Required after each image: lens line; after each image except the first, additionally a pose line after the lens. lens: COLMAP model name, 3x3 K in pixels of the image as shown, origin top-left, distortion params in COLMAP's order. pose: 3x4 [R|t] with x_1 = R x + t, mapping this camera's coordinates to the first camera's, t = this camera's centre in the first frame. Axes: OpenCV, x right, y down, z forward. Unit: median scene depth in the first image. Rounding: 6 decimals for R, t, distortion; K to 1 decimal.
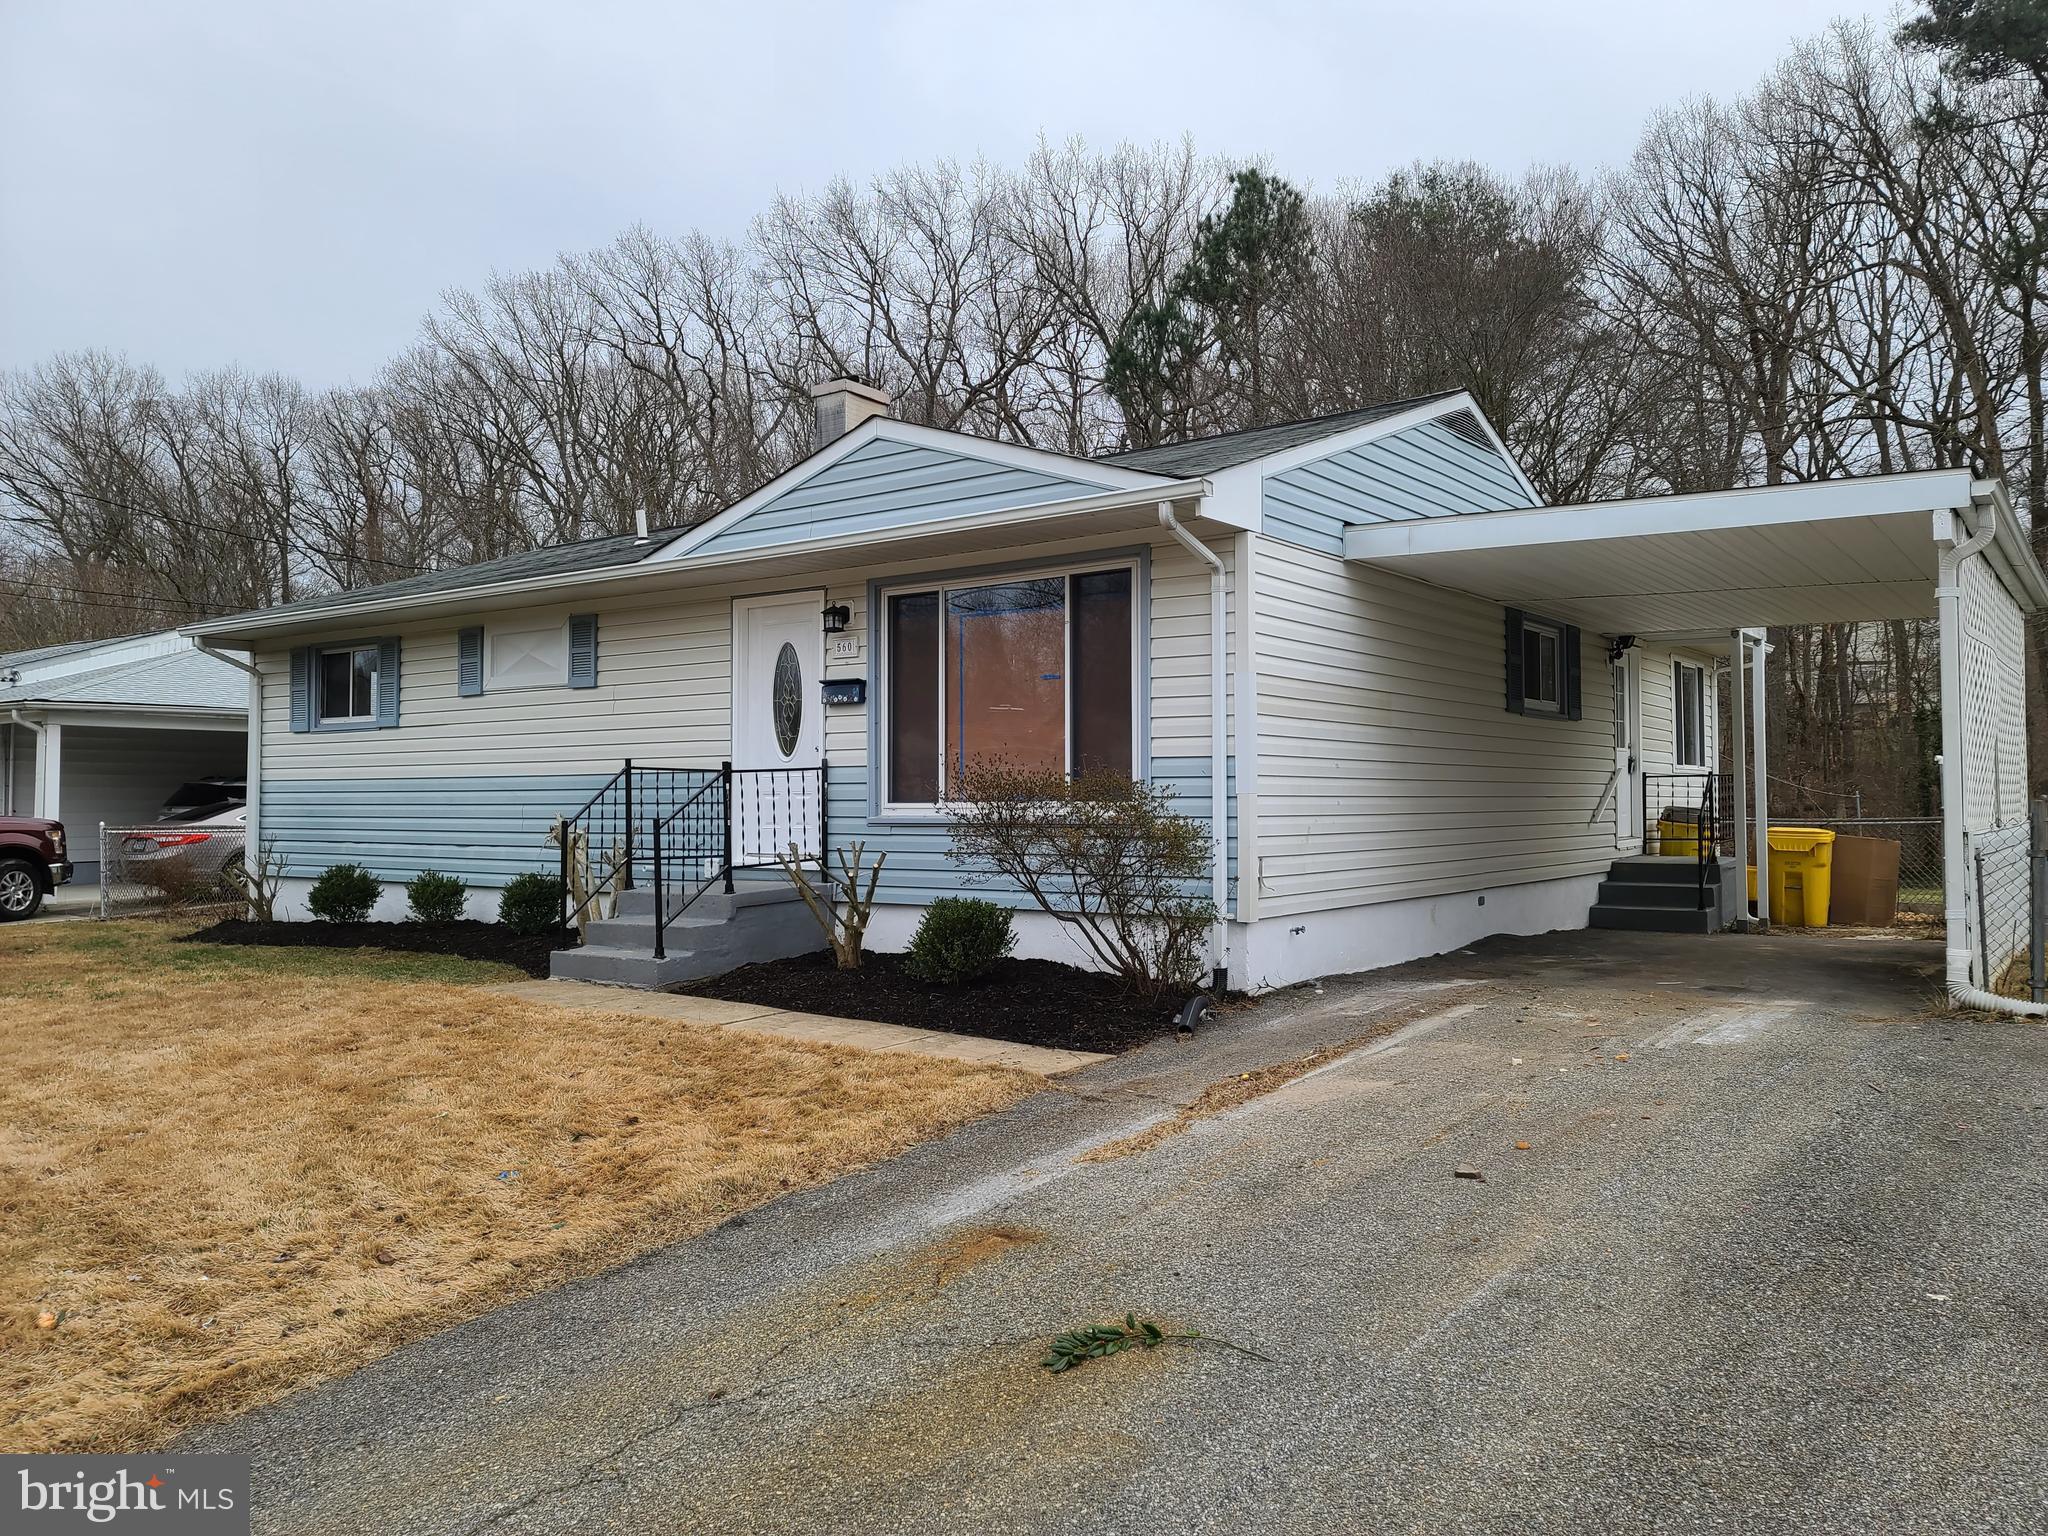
lens RADIAL K [[1481.0, 0, 1025.1], [0, 1481.0, 716.7], [0, 0, 1]] dist [0.095529, -0.078812]
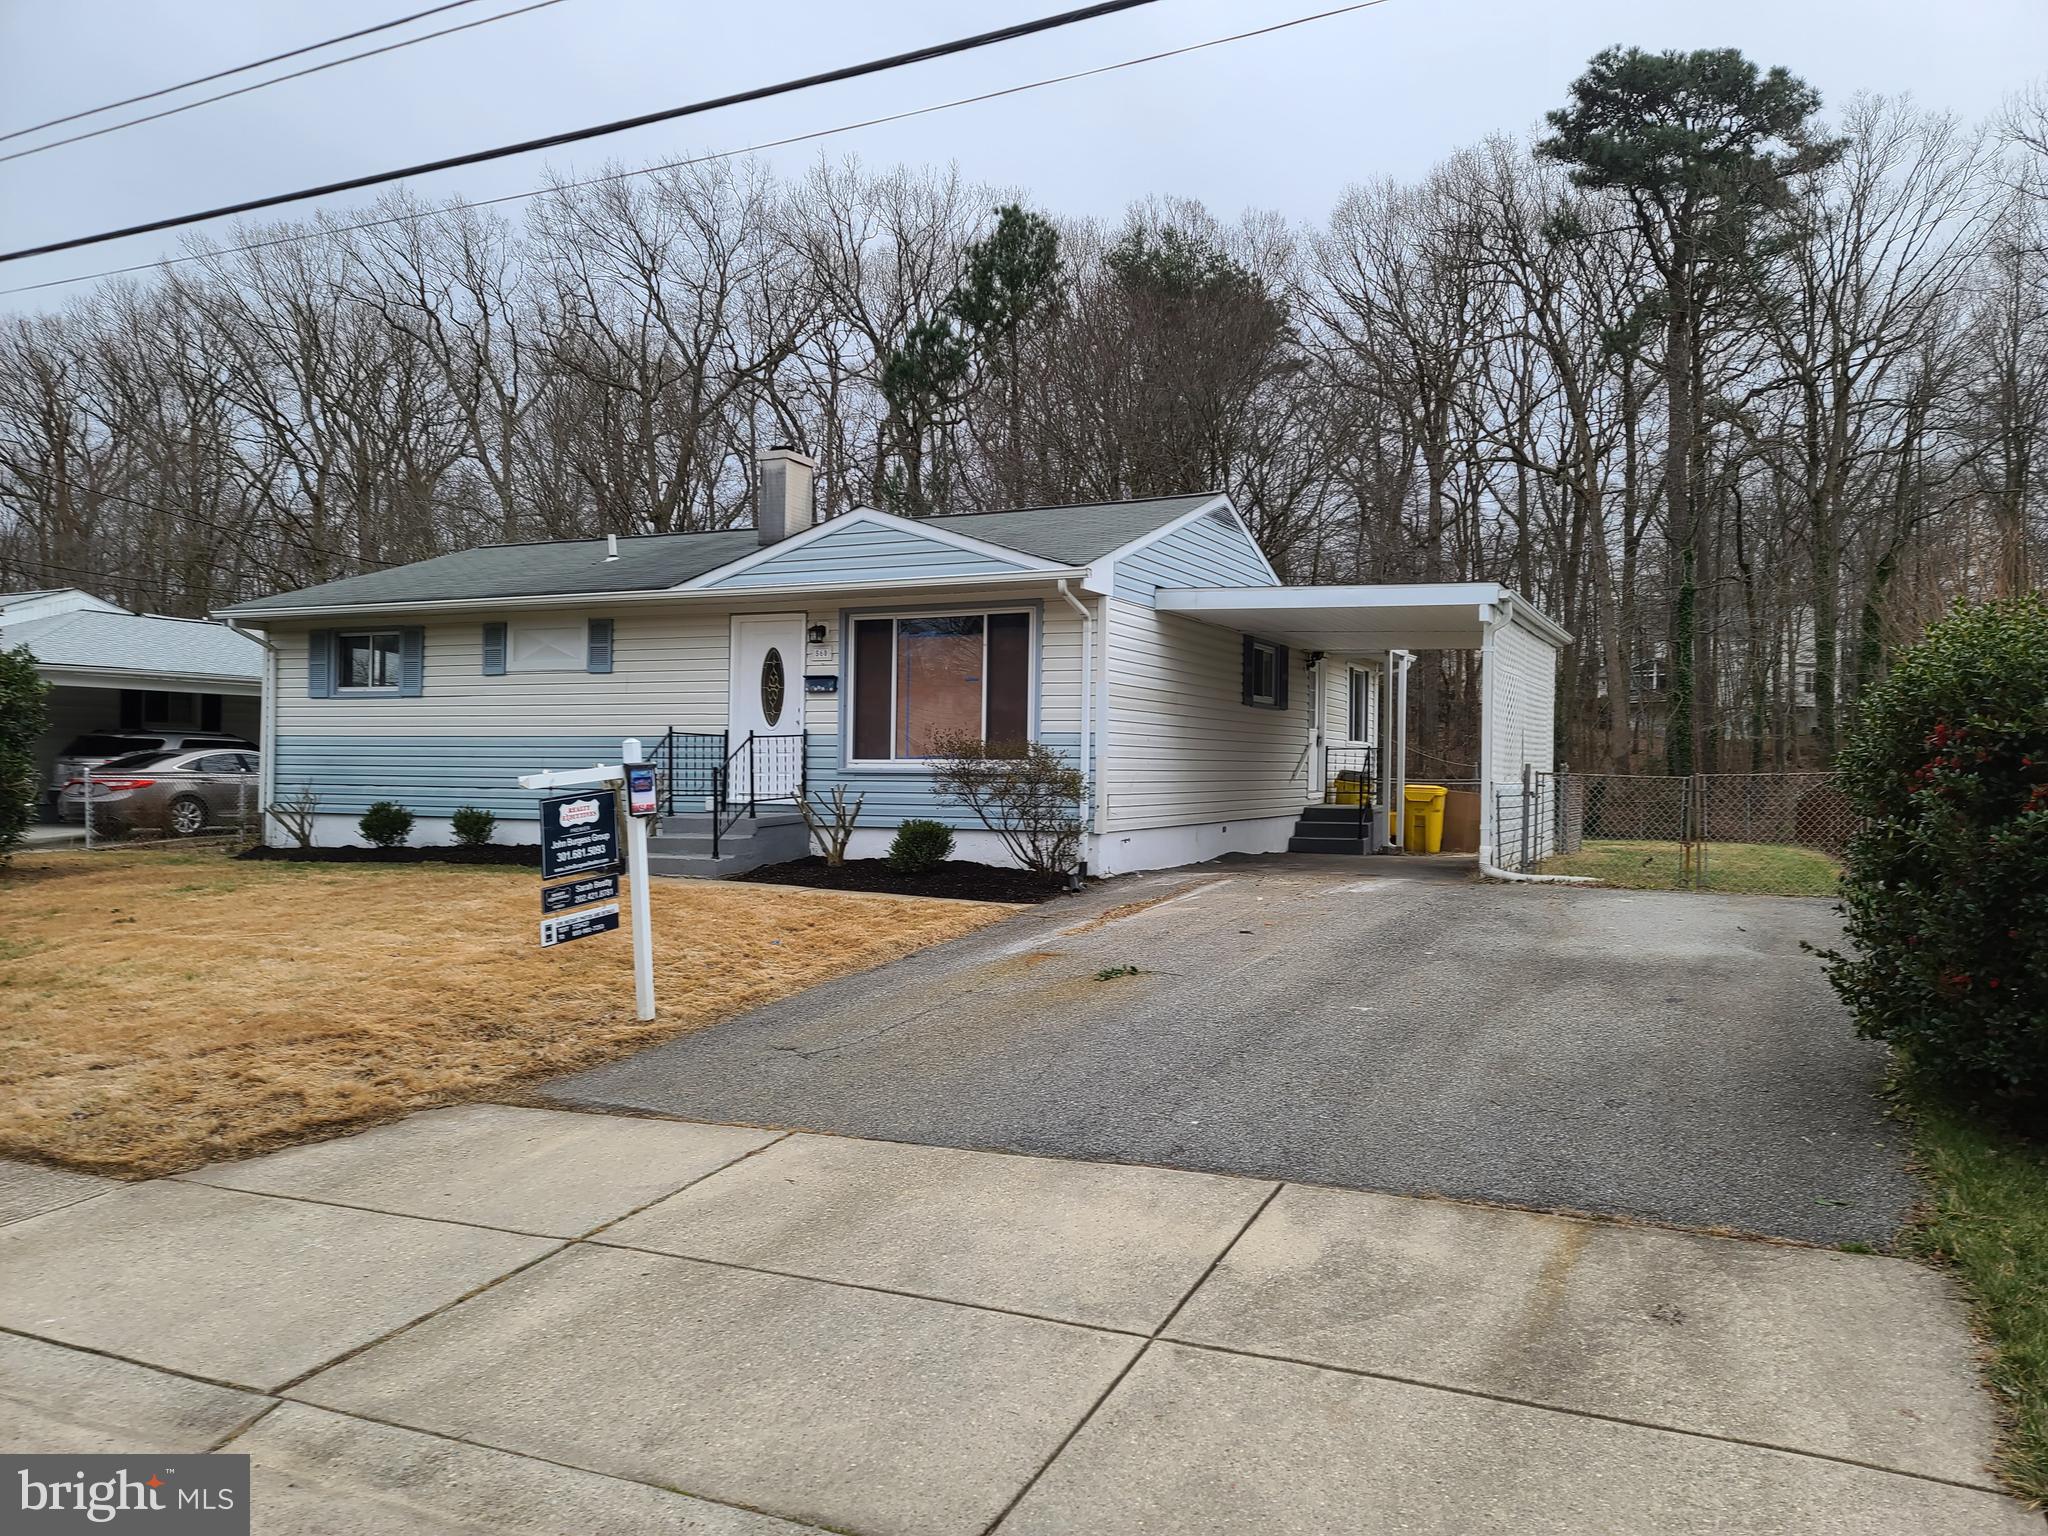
lens RADIAL K [[1481.0, 0, 1025.1], [0, 1481.0, 716.7], [0, 0, 1]] dist [0.095529, -0.078812]
pose [[0.981612, 0.019179, 0.189920, -0.165639], [-0.023381, 0.999528, 0.019912, -0.014814], [-0.189449, -0.023986, 0.981598, -0.397558]]
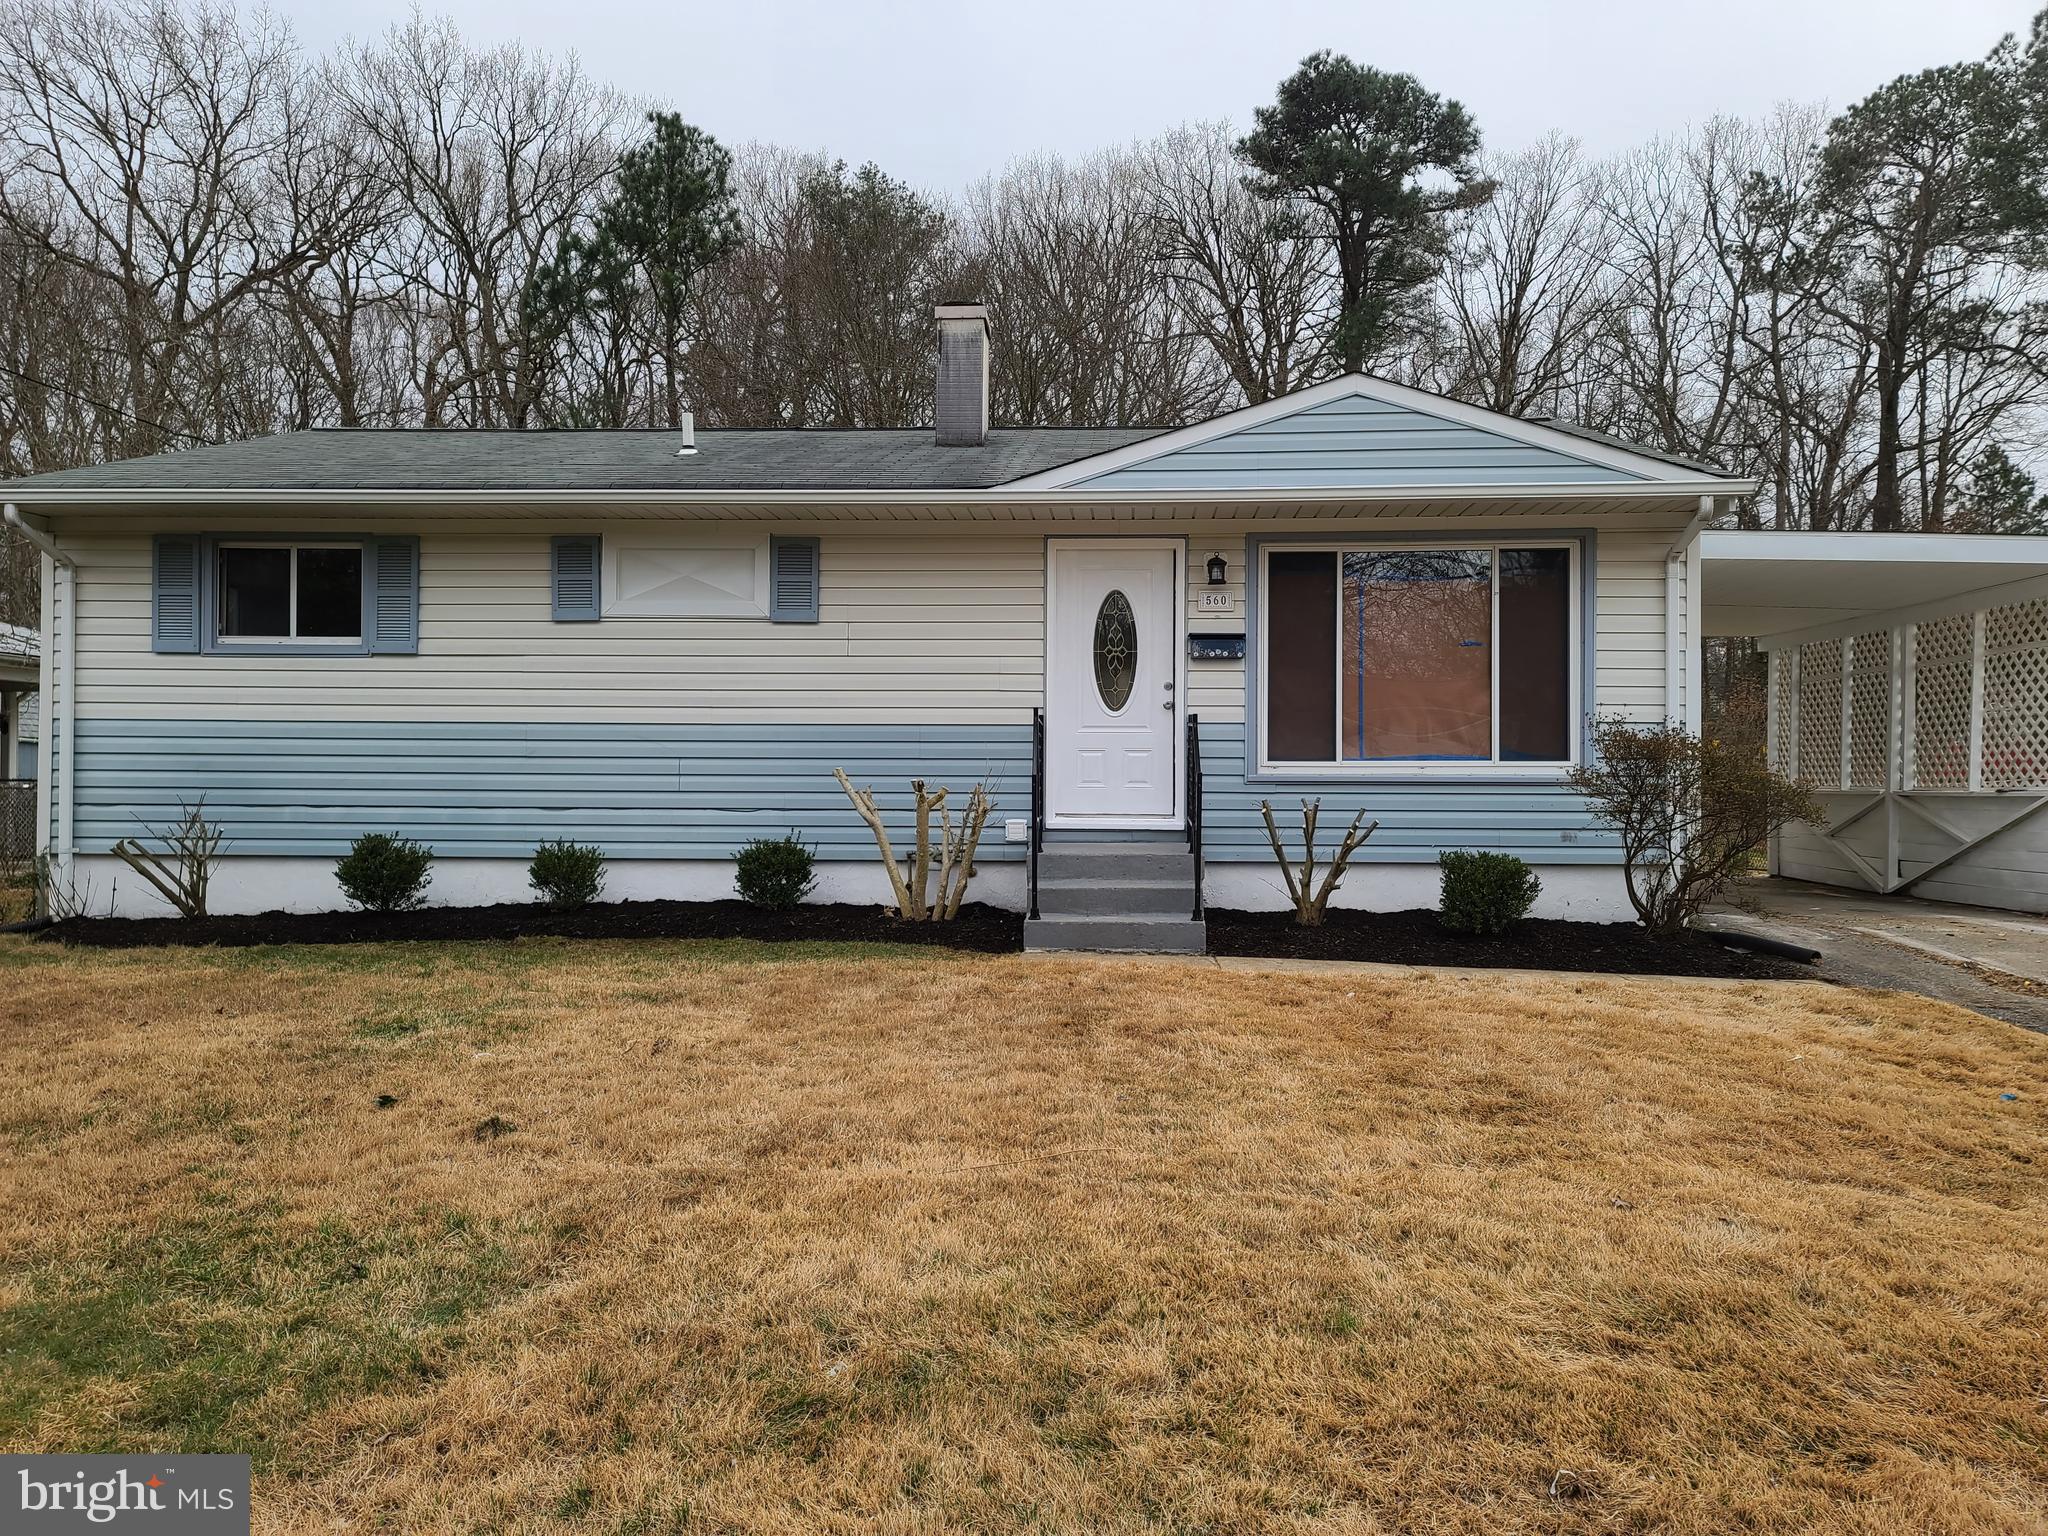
lens RADIAL K [[1484.7, 0, 1033.0], [0, 1484.7, 748.8], [0, 0, 1]] dist [0.088004, -0.074385]
pose [[0.838974, 0.020368, 0.543789, -0.616793], [-0.039226, 0.998963, 0.023103, 0.026688], [-0.542755, -0.040714, 0.838904, 0.200549]]
